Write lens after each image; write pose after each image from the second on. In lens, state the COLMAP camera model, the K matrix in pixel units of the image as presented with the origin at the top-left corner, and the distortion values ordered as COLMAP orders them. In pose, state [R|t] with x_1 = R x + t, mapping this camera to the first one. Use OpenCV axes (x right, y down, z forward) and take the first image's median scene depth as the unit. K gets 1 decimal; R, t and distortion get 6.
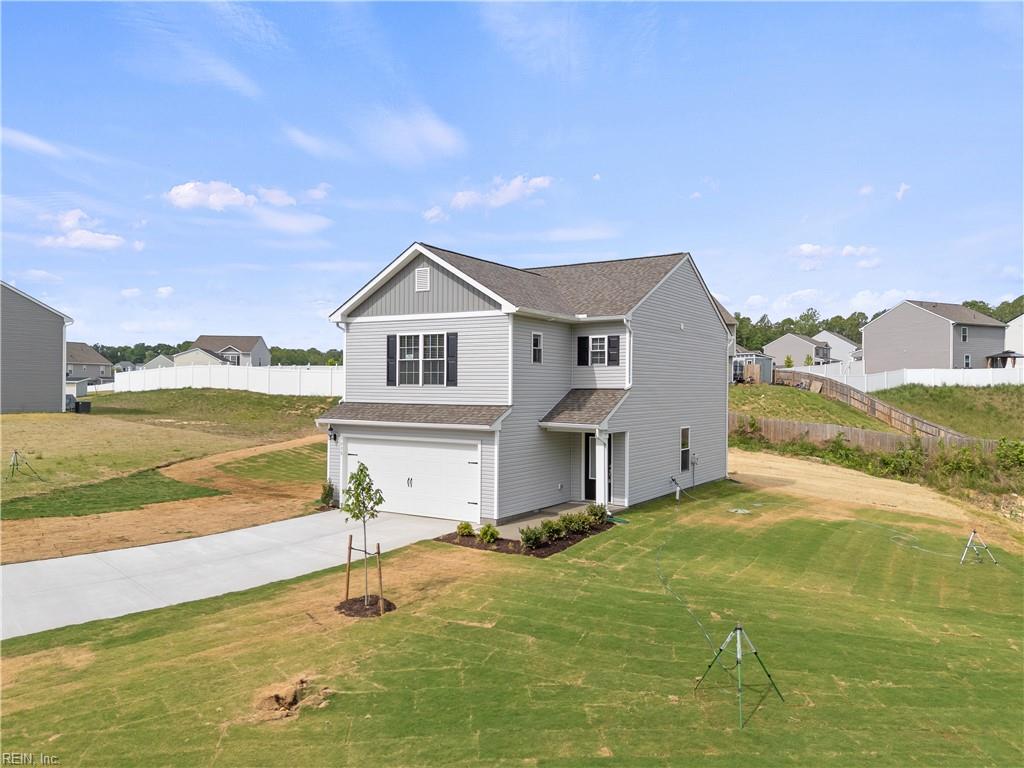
lens RADIAL K [[712.1, 0, 512.0], [0, 712.1, 384.0], [0, 0, 1]] dist [0.028268, -0.006357]
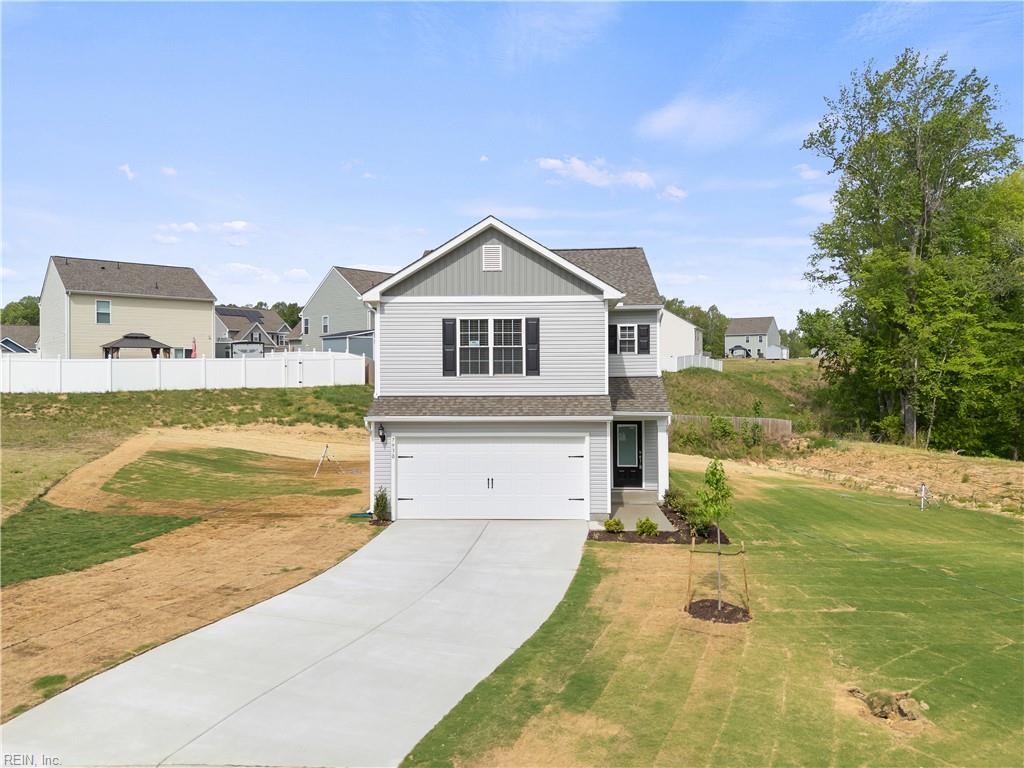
lens RADIAL K [[725.2, 0, 512.0], [0, 725.2, 384.0], [0, 0, 1]] dist [0.077519, -0.072926]
pose [[0.881584, -0.016383, 0.471743, -0.545251], [0.009938, 0.999820, 0.016152, -0.001497], [-0.471923, -0.009551, 0.881588, 0.177983]]
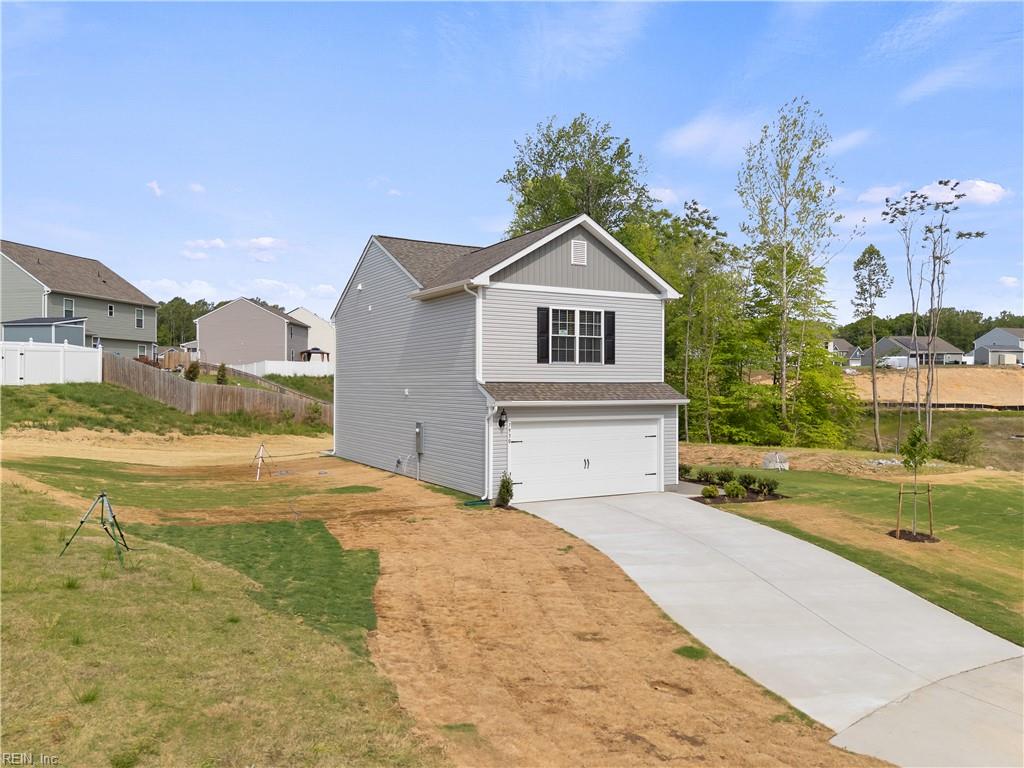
lens RADIAL K [[712.1, 0, 512.0], [0, 712.1, 384.0], [0, 0, 1]] dist [0.028268, -0.006357]
pose [[0.525840, -0.007026, 0.850554, -1.000497], [-0.001665, 0.999955, 0.009289, 0.021647], [-0.850582, -0.006300, 0.525805, 0.577178]]
